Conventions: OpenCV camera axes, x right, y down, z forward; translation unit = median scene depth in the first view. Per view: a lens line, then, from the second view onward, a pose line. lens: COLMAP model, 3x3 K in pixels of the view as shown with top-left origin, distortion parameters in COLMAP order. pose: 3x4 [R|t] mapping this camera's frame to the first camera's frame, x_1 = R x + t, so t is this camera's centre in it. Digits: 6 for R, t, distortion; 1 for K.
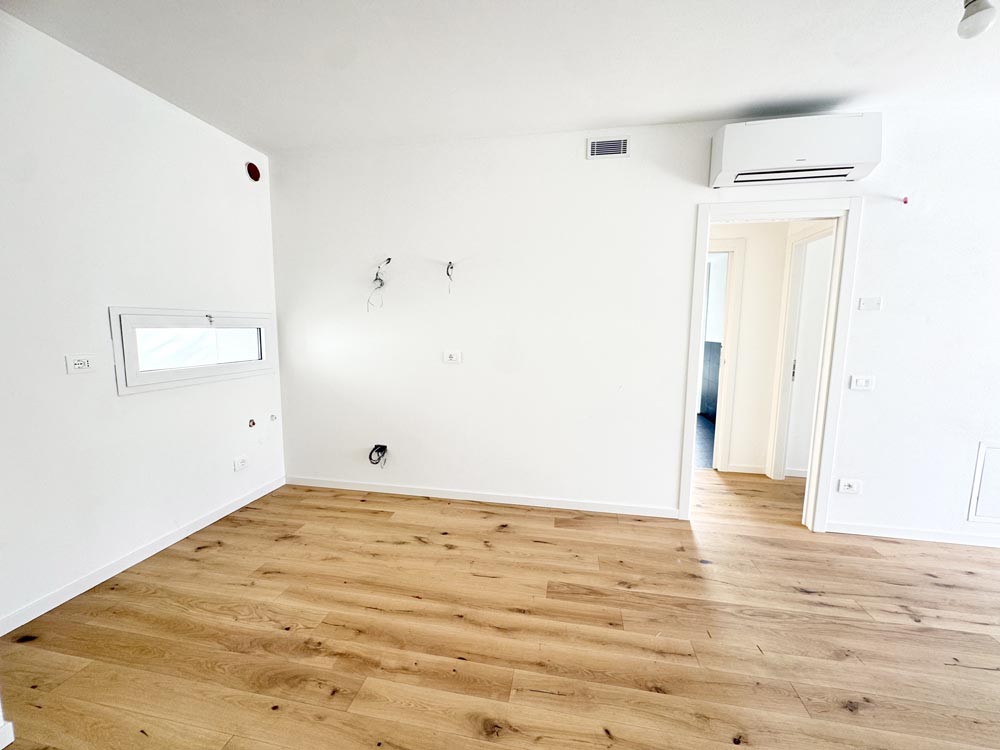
lens RADIAL K [[398.3, 0, 498.3], [0, 398.3, 375.6], [0, 0, 1]] dist [-0.002306, 0.000300]
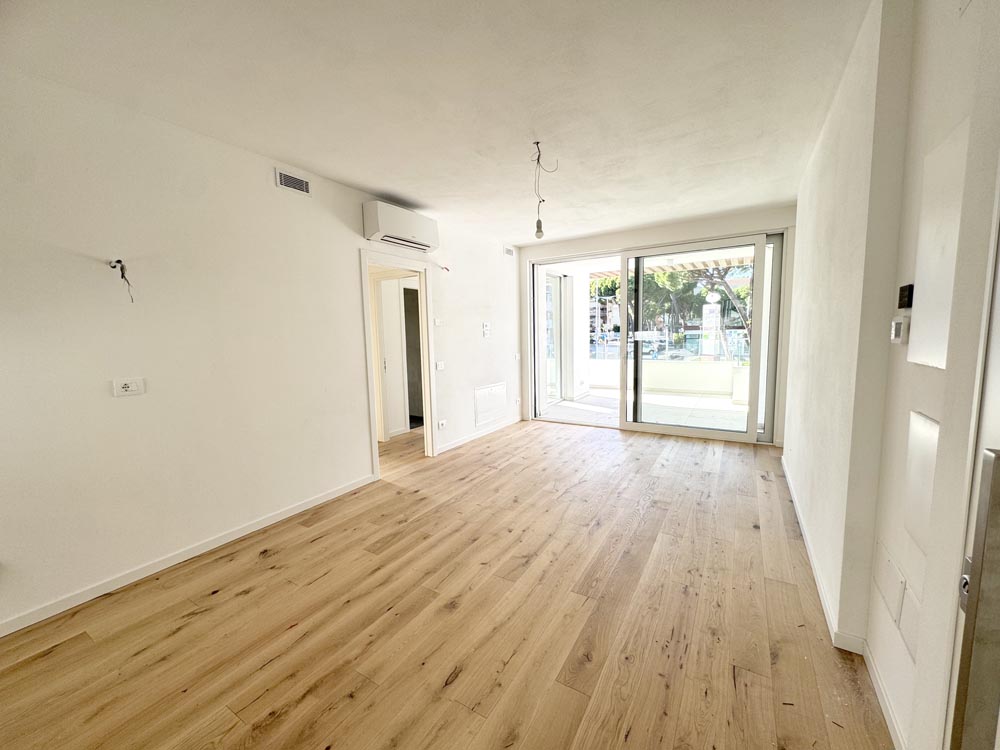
lens RADIAL K [[398.3, 0, 498.3], [0, 398.3, 375.6], [0, 0, 1]] dist [-0.002306, 0.000300]
pose [[0.351346, -0.114695, 0.929194, -0.708778], [0.136836, 0.988101, 0.070226, -0.030951], [-0.926192, 0.102474, 0.362860, 0.112340]]
